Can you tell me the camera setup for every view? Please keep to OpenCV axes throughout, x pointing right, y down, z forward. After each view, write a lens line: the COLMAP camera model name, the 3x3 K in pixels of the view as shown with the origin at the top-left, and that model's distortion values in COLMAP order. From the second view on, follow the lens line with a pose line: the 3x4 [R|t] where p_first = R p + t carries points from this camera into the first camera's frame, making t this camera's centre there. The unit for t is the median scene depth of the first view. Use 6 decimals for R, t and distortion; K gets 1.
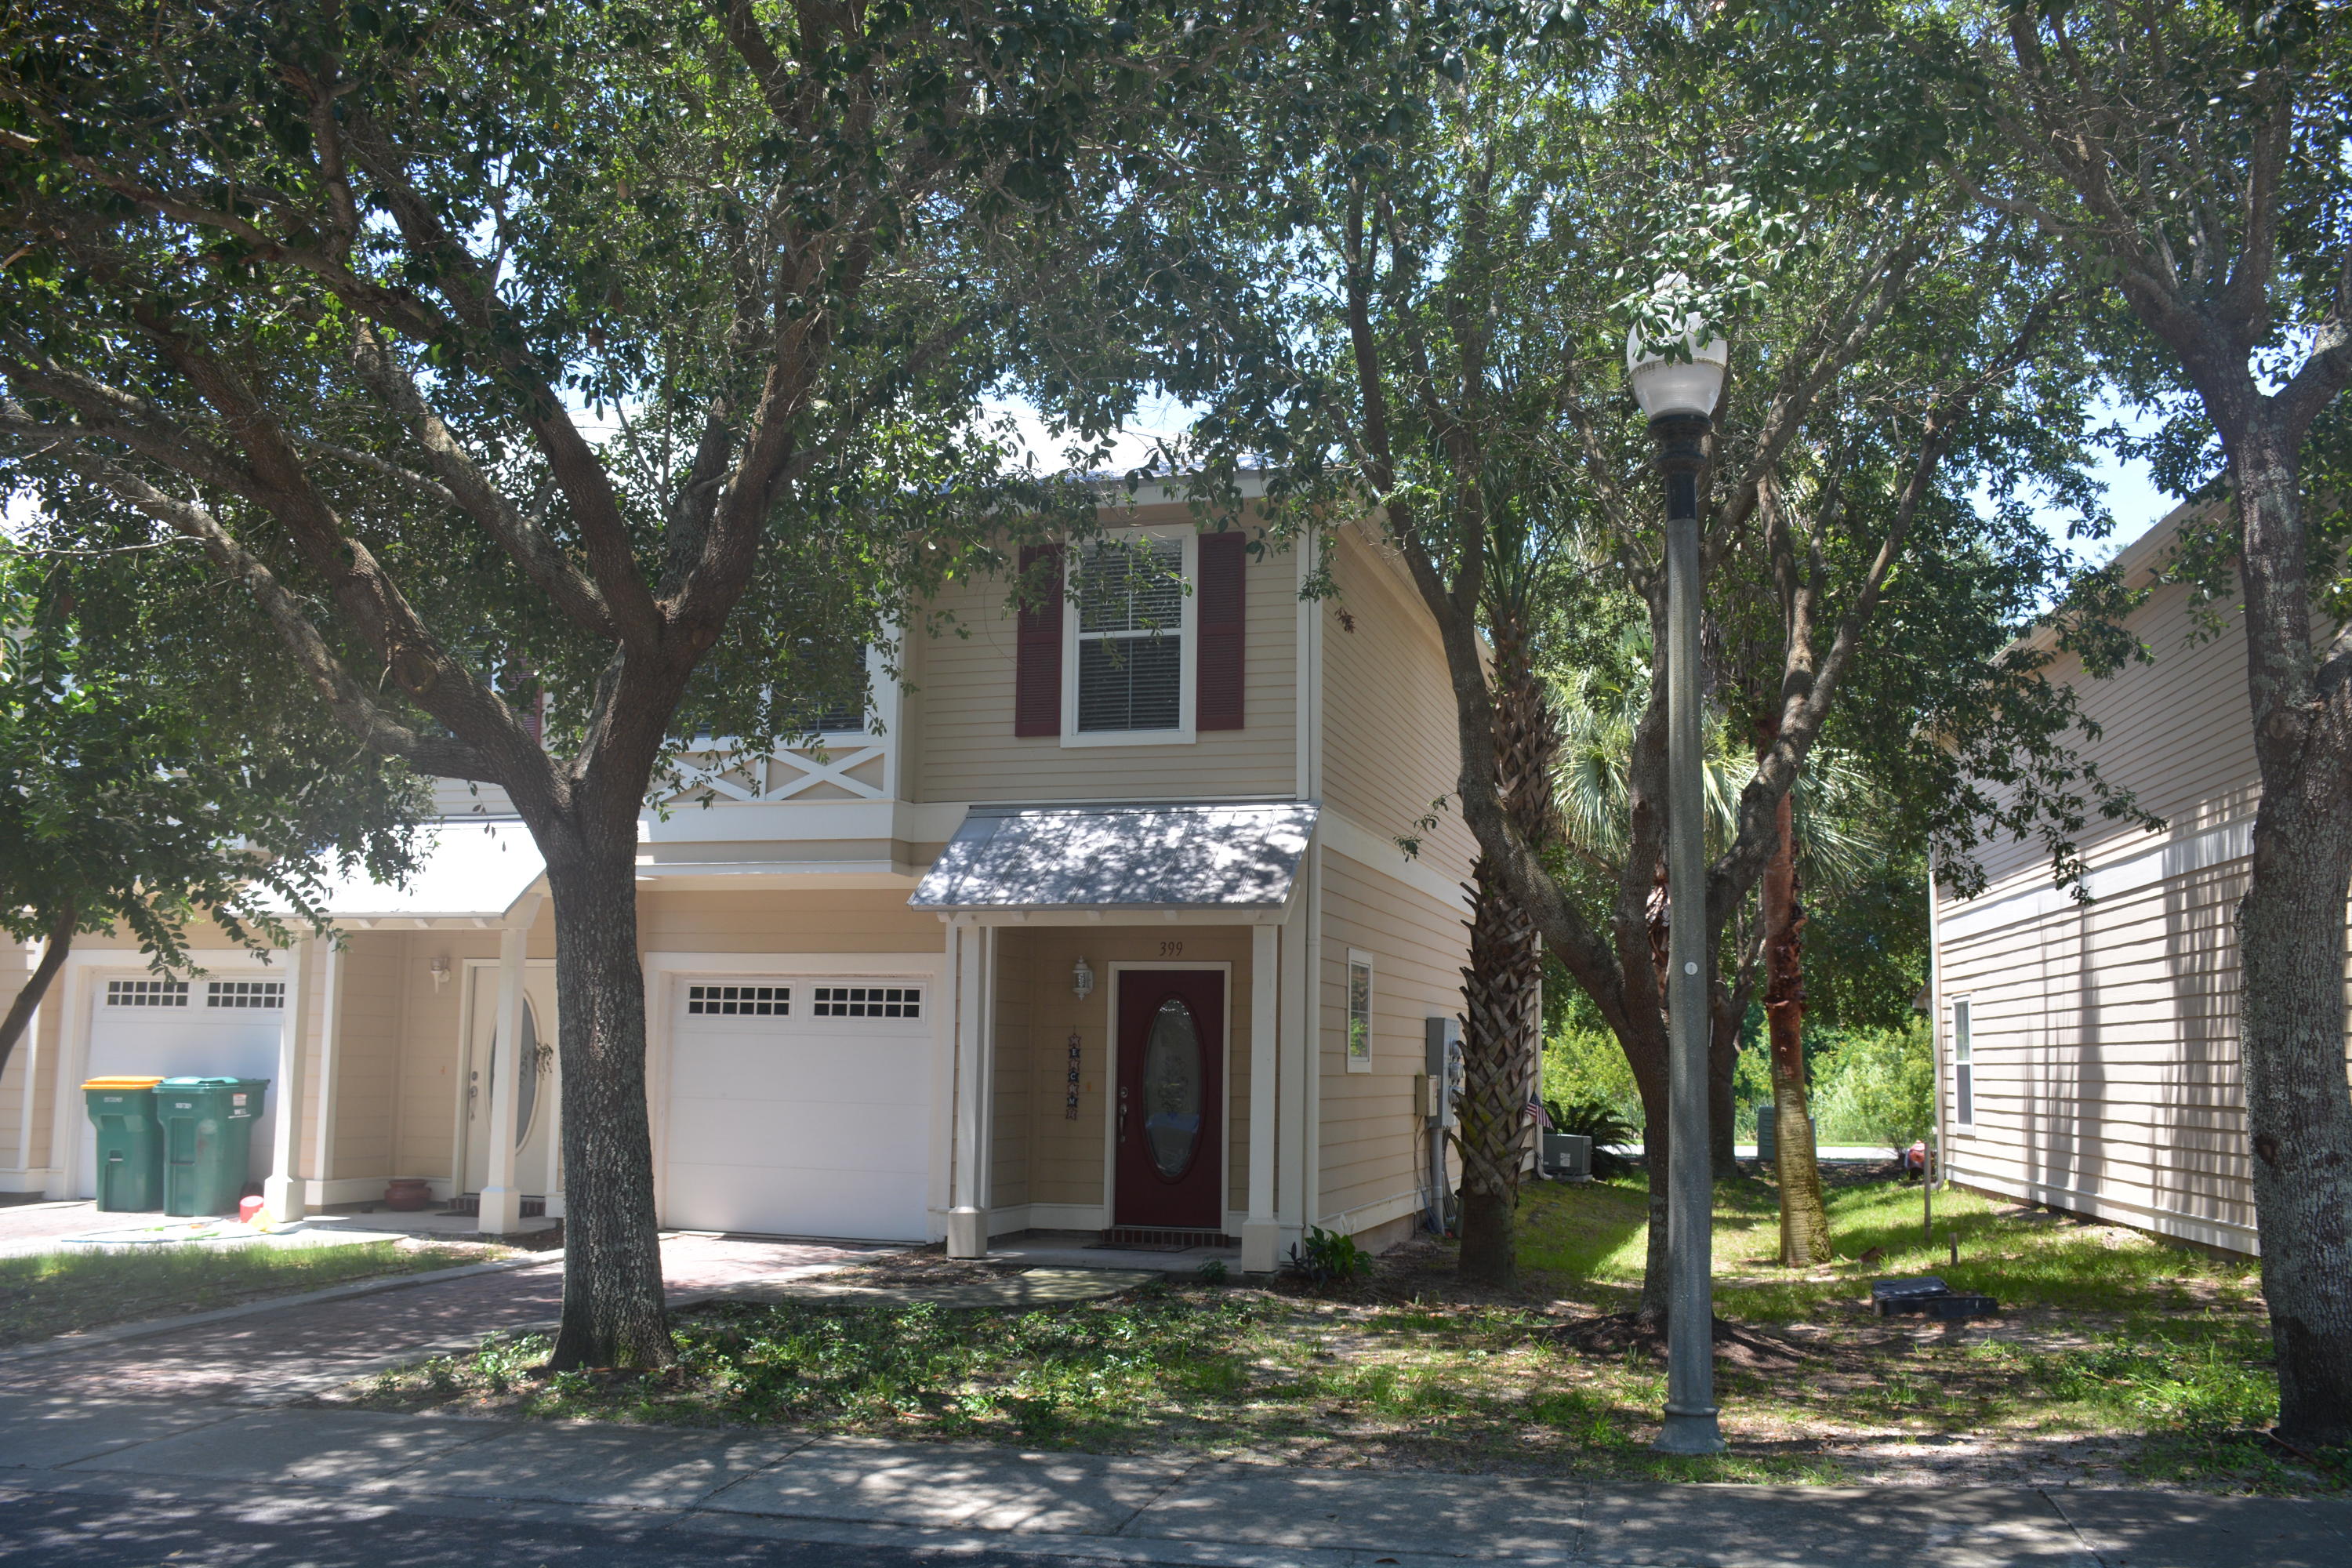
lens RADIAL K [[2107.4, 0, 1172.5], [0, 2107.4, 779.7], [0, 0, 1]] dist [-0.064389, -0.004231]
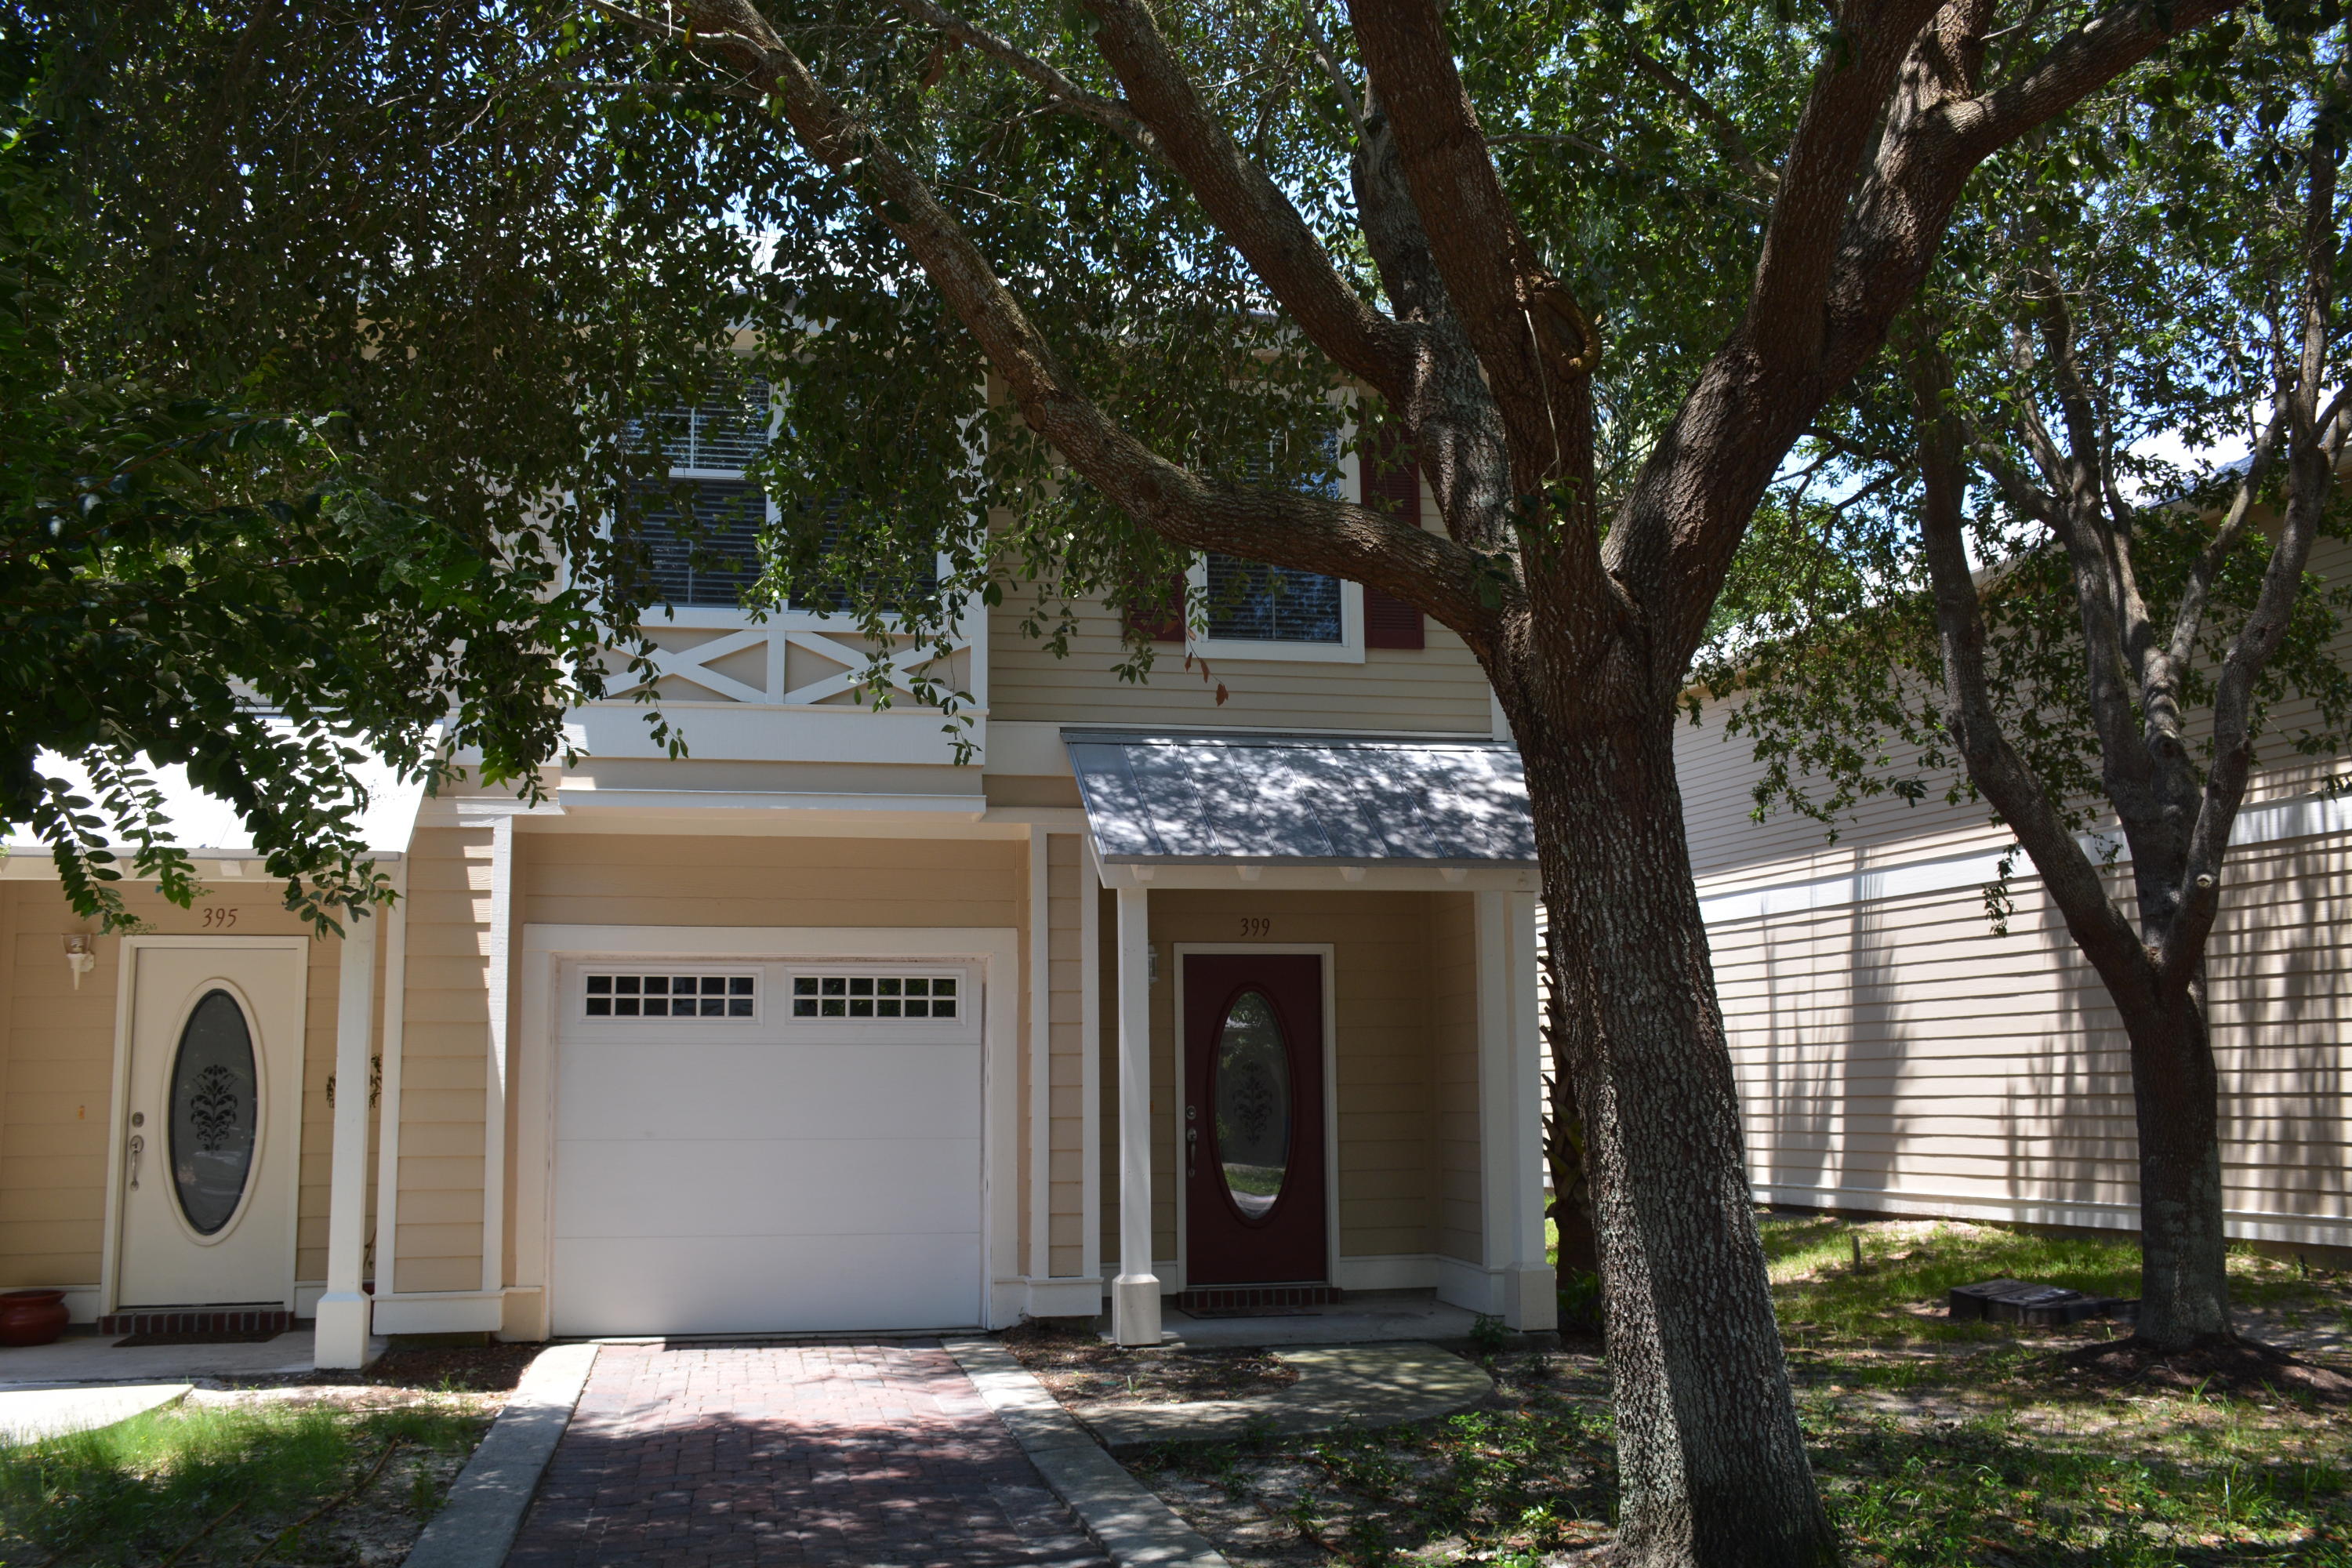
lens RADIAL K [[2107.4, 0, 1178.0], [0, 2107.4, 791.2], [0, 0, 1]] dist [-0.064389, -0.004231]
pose [[0.866653, 0.045719, 0.496813, -0.407421], [-0.041602, 0.998947, -0.019355, 0.045089], [-0.497174, -0.003894, 0.867642, 0.326759]]
